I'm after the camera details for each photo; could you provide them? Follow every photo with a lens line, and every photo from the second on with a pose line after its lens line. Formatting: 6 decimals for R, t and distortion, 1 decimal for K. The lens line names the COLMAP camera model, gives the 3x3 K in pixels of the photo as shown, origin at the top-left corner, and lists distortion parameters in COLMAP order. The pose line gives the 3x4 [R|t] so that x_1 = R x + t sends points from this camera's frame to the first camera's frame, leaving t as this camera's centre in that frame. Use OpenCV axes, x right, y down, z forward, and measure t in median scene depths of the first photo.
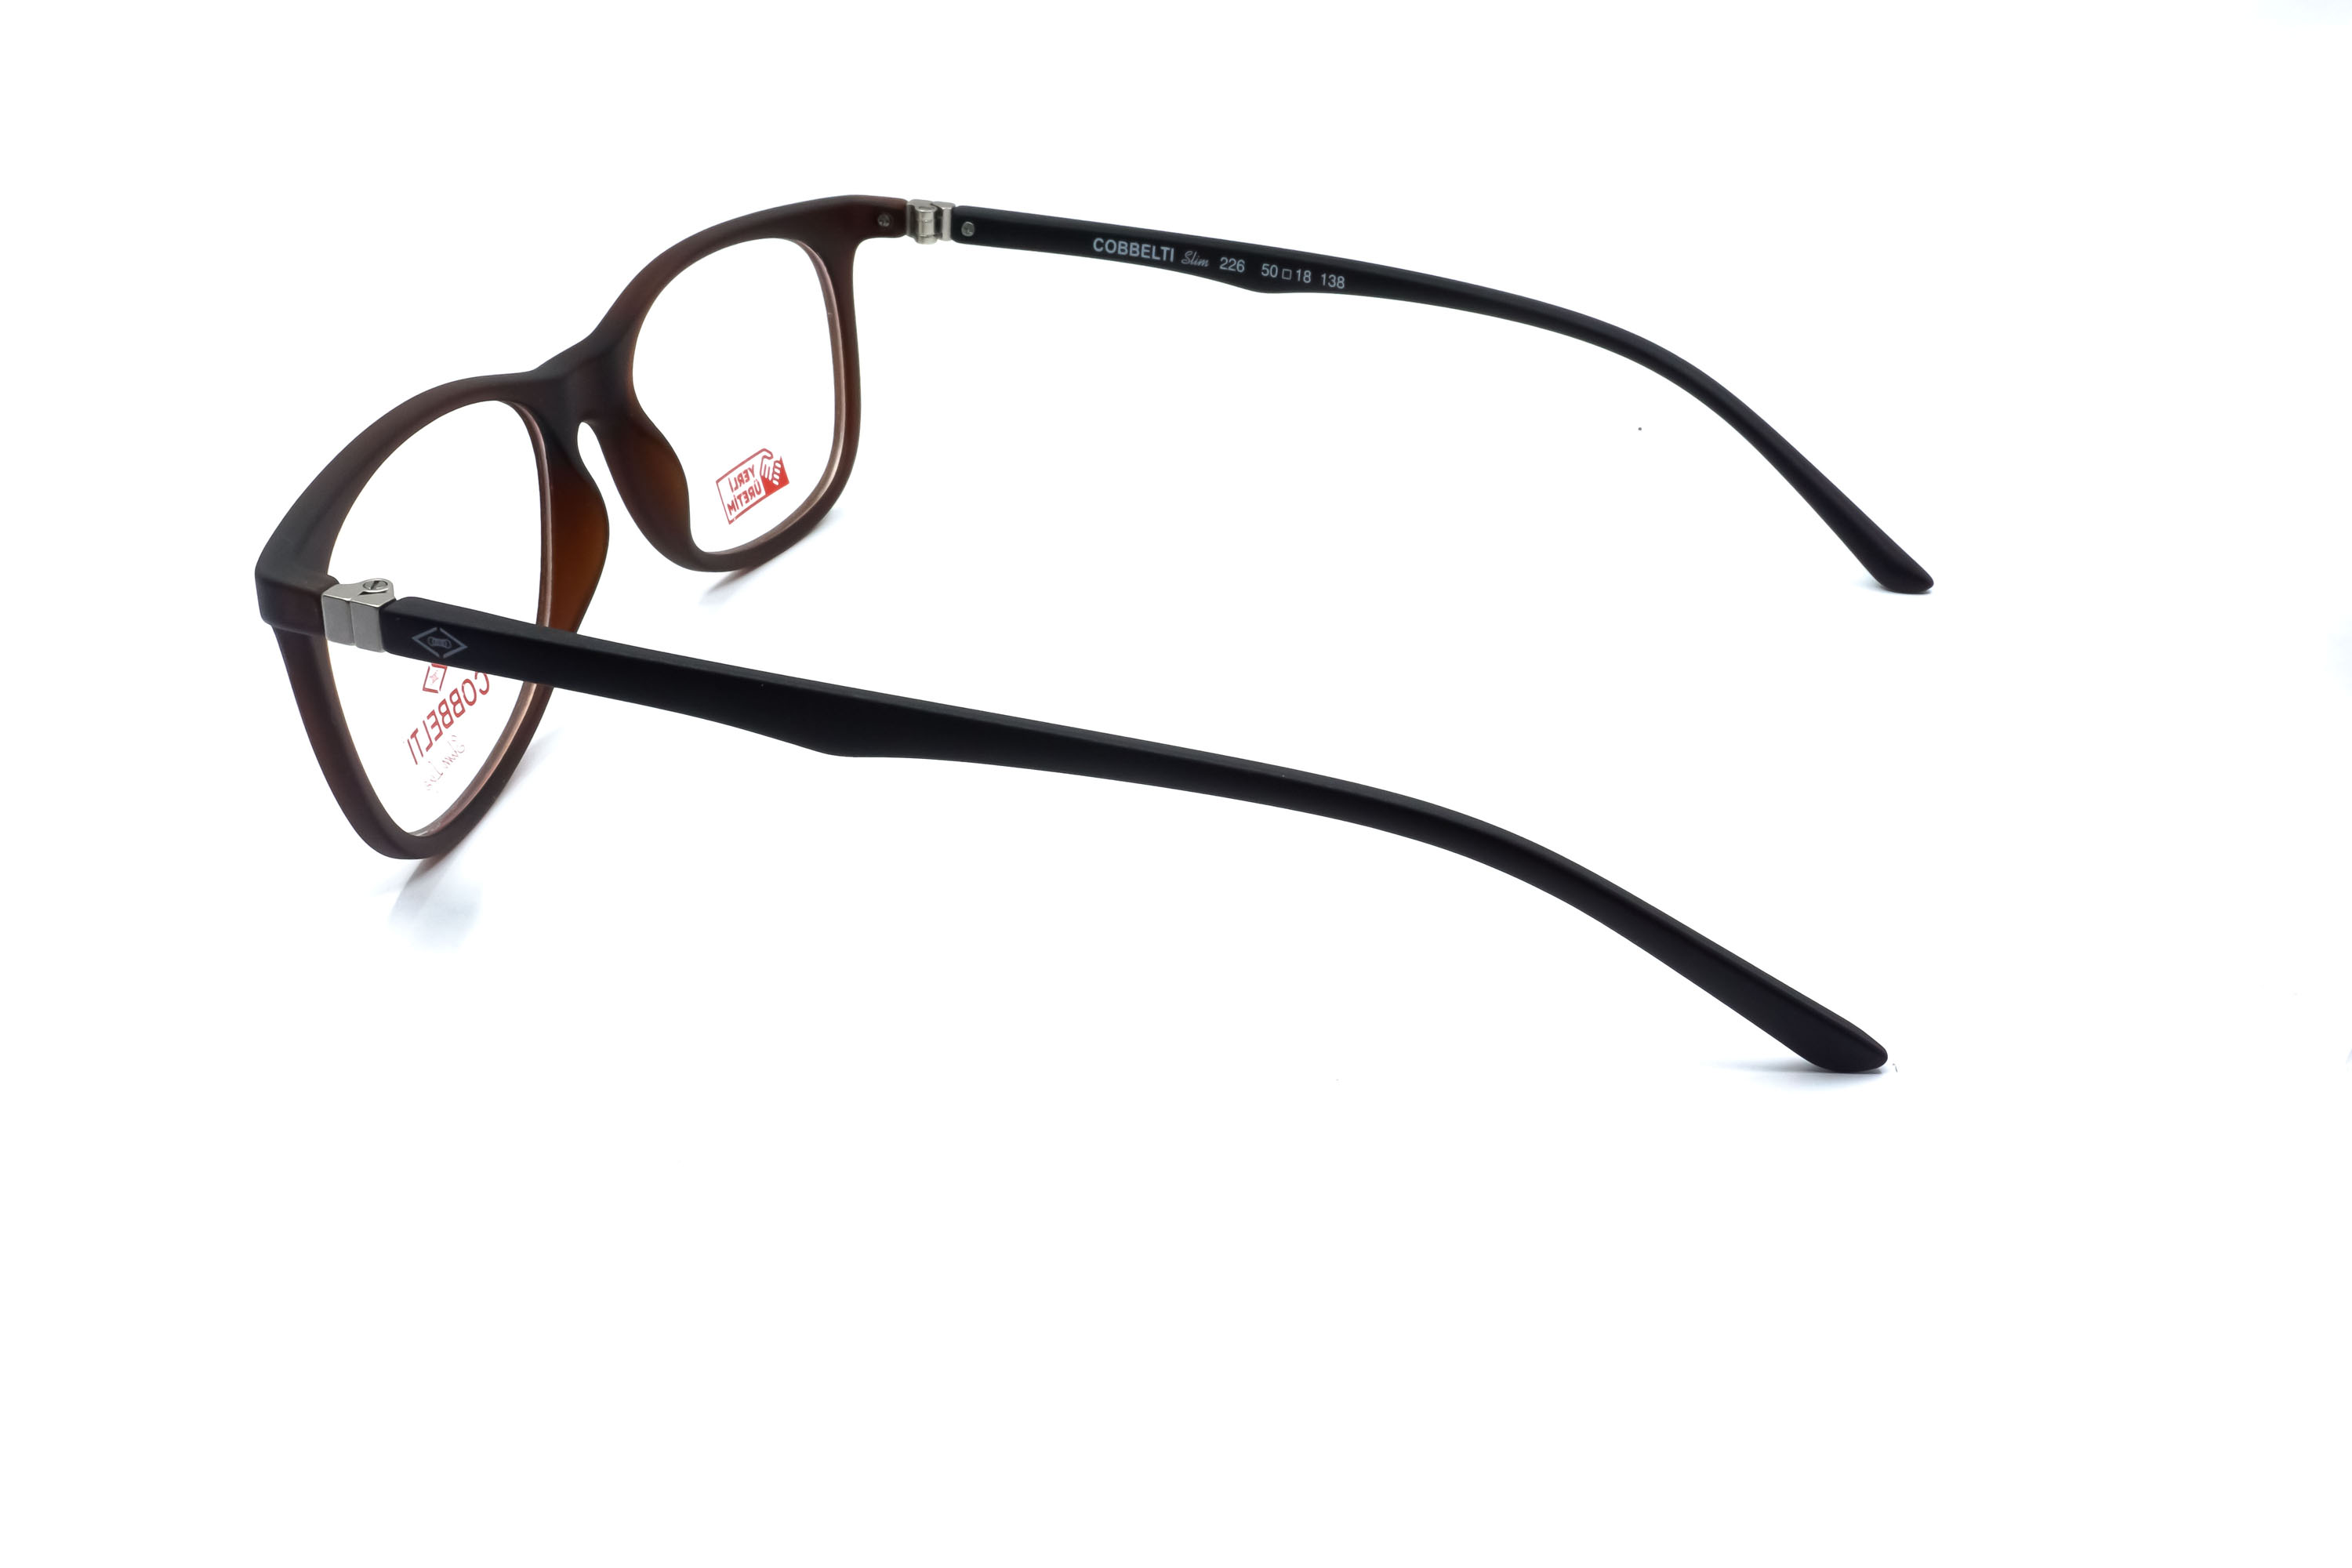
lens RADIAL K [[2592.1, 0, 1176.0], [0, 2592.1, 784.0], [0, 0, 1]] dist [-0.000272, 0.041653]
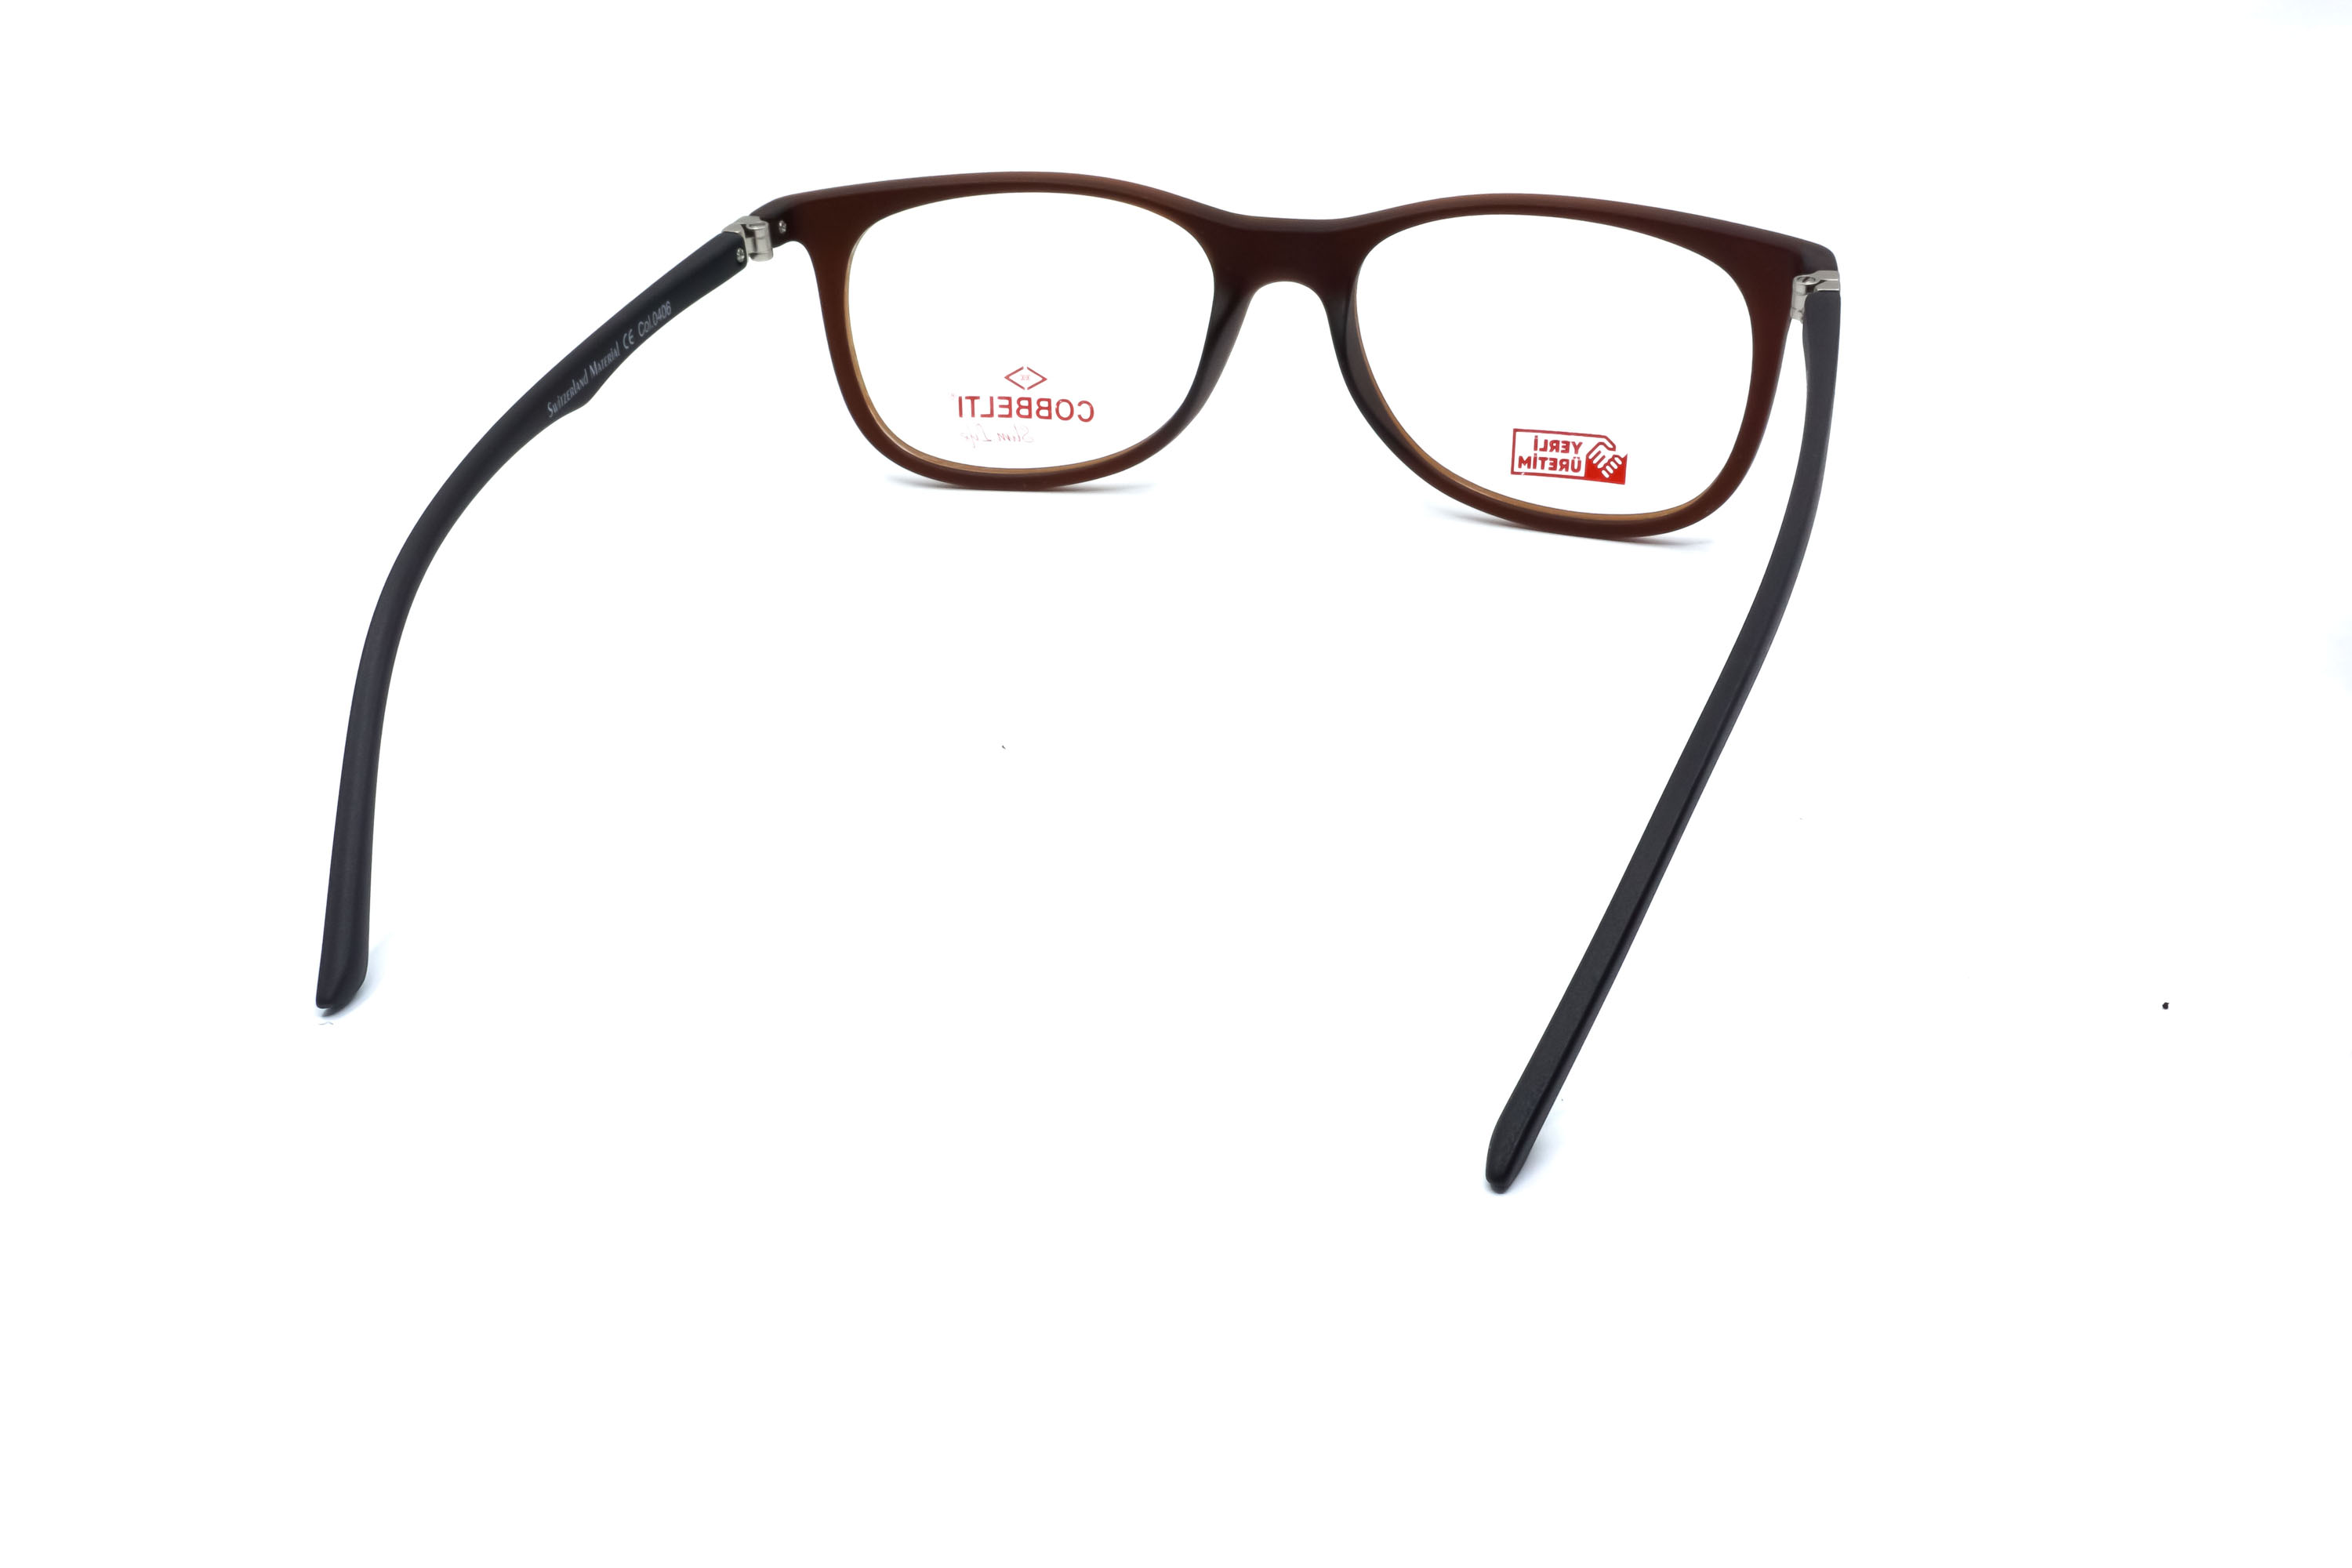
lens RADIAL K [[2592.1, 0, 1176.0], [0, 2592.1, 784.0], [0, 0, 1]] dist [-0.000272, 0.041653]
pose [[-0.002683, 0.478034, -0.878337, 0.772516], [-0.424900, 0.794564, 0.433738, -0.383790], [0.905236, 0.374369, 0.200985, 0.707296]]
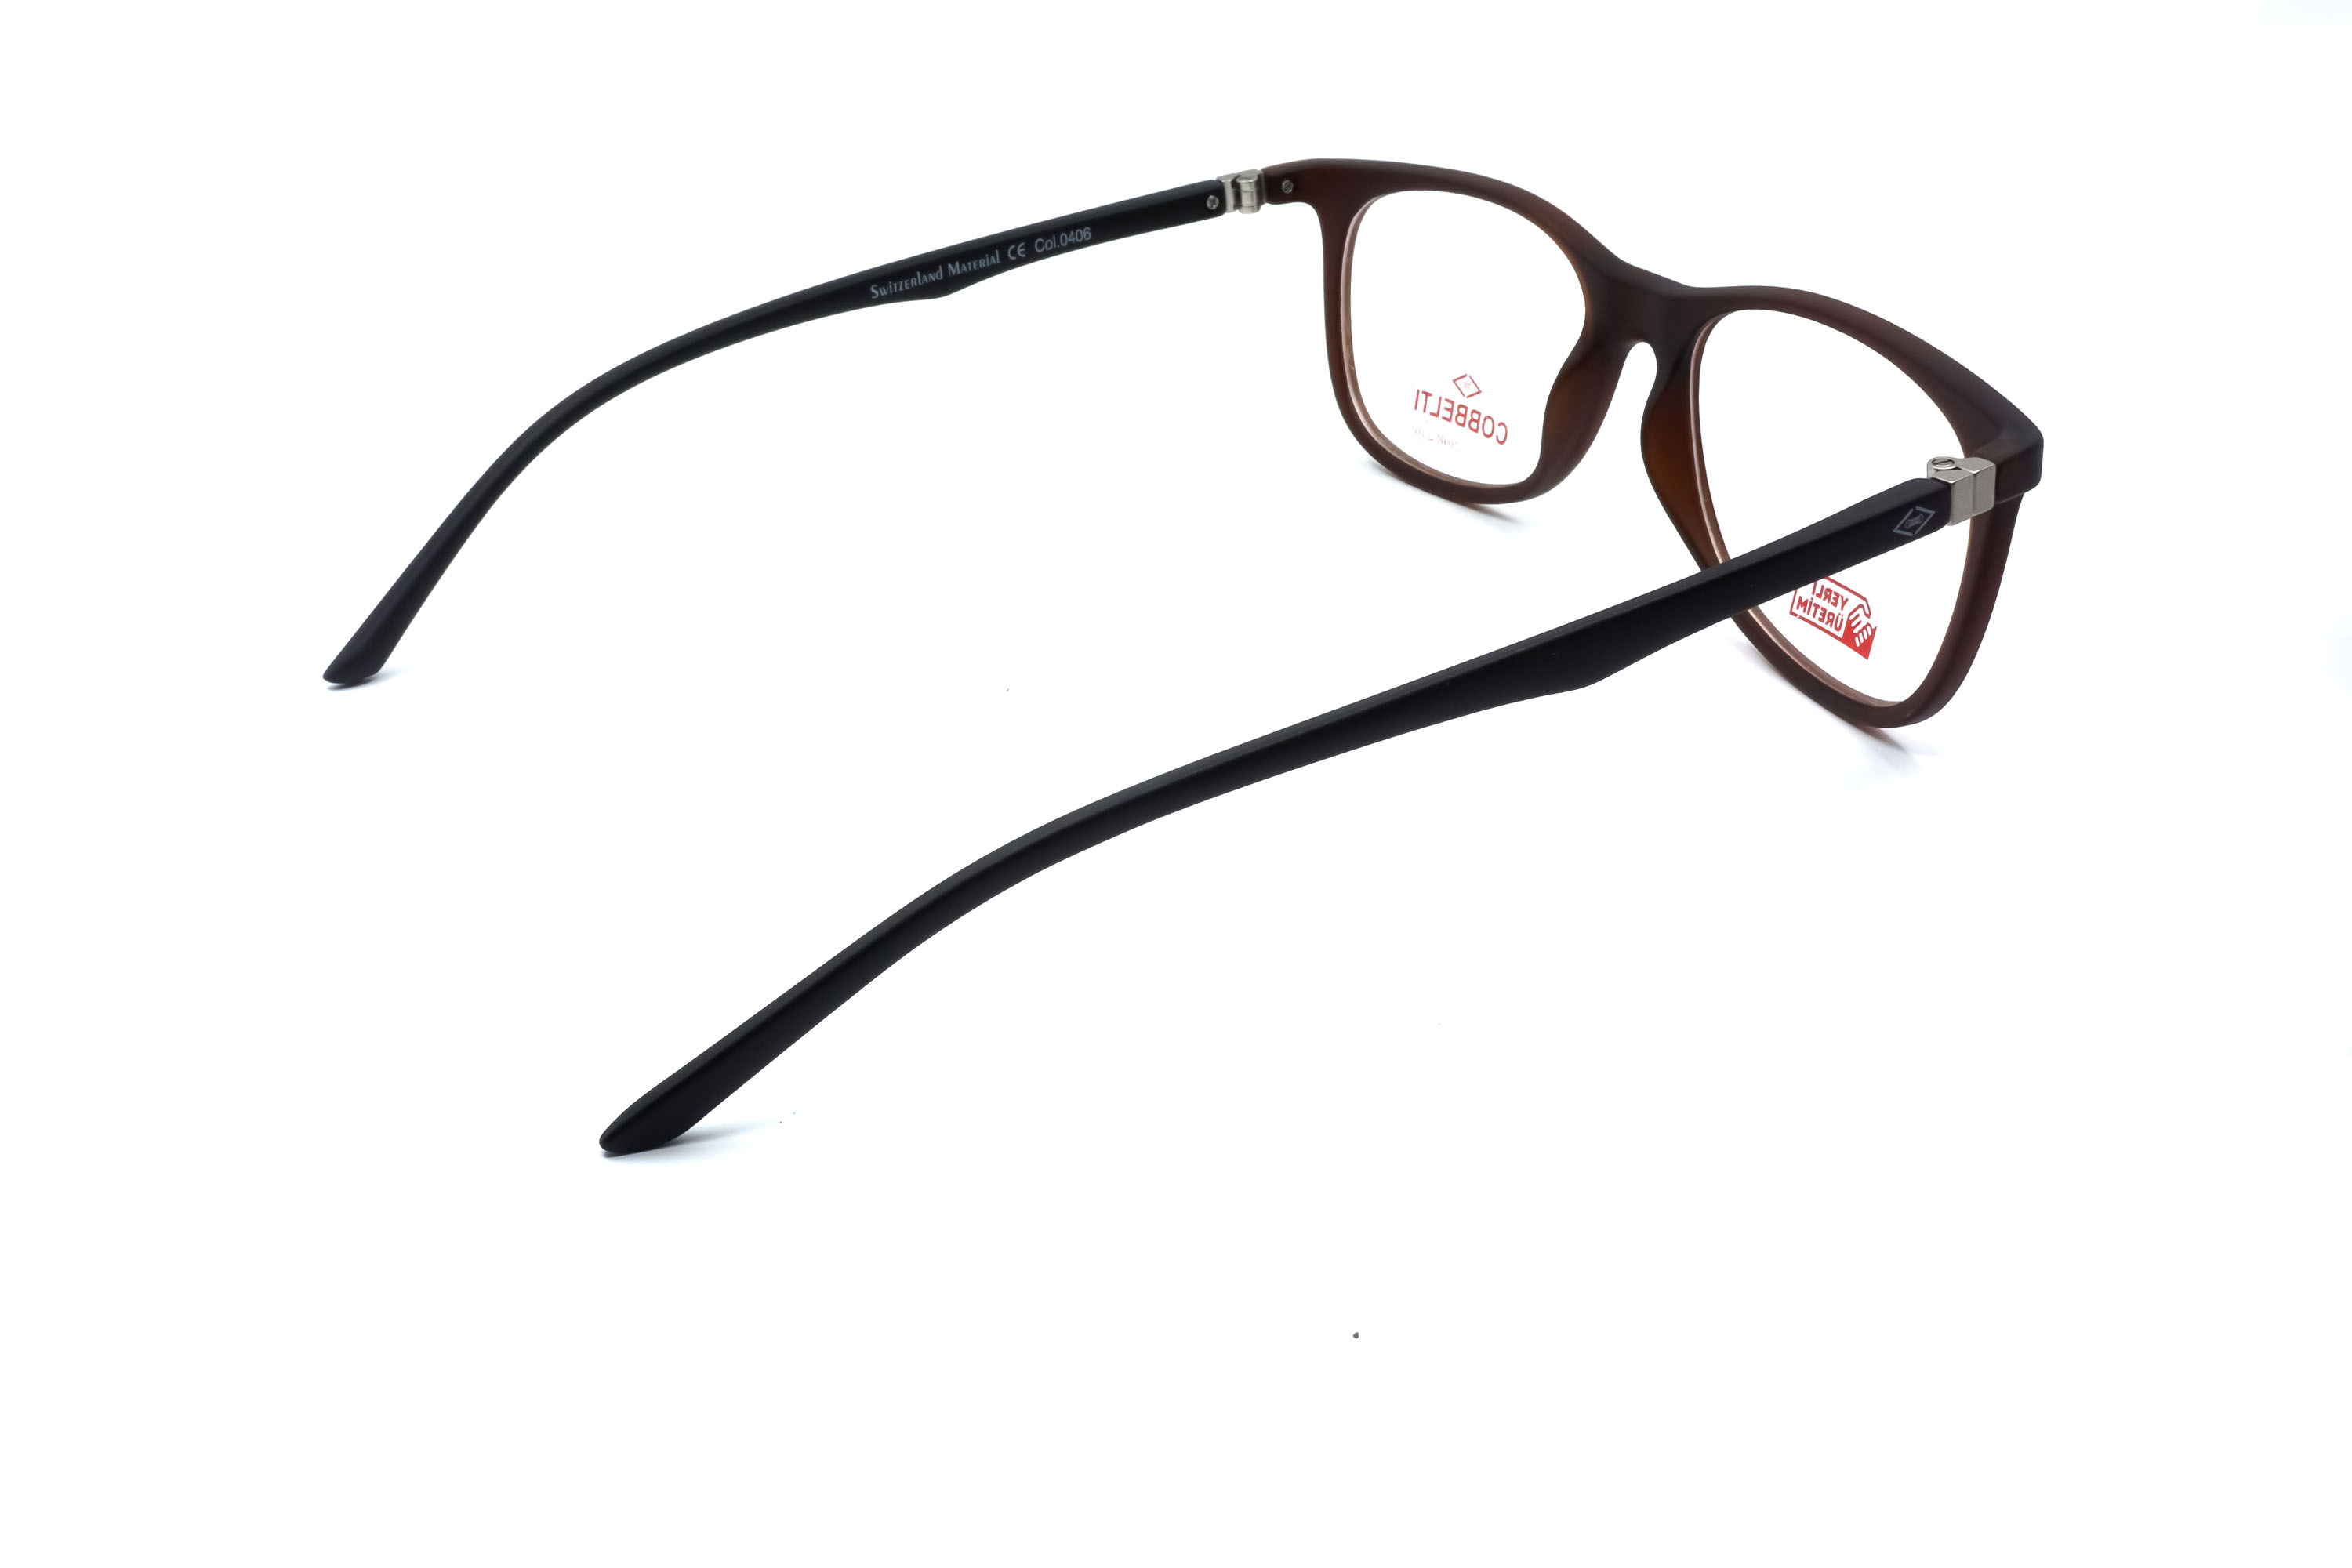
lens RADIAL K [[2592.1, 0, 1176.0], [0, 2592.1, 784.0], [0, 0, 1]] dist [-0.000272, 0.041653]
pose [[-0.710202, 0.361432, -0.604135, 0.529409], [-0.272340, 0.650285, 0.709197, -0.626643], [0.649187, 0.668204, -0.363401, 1.205135]]
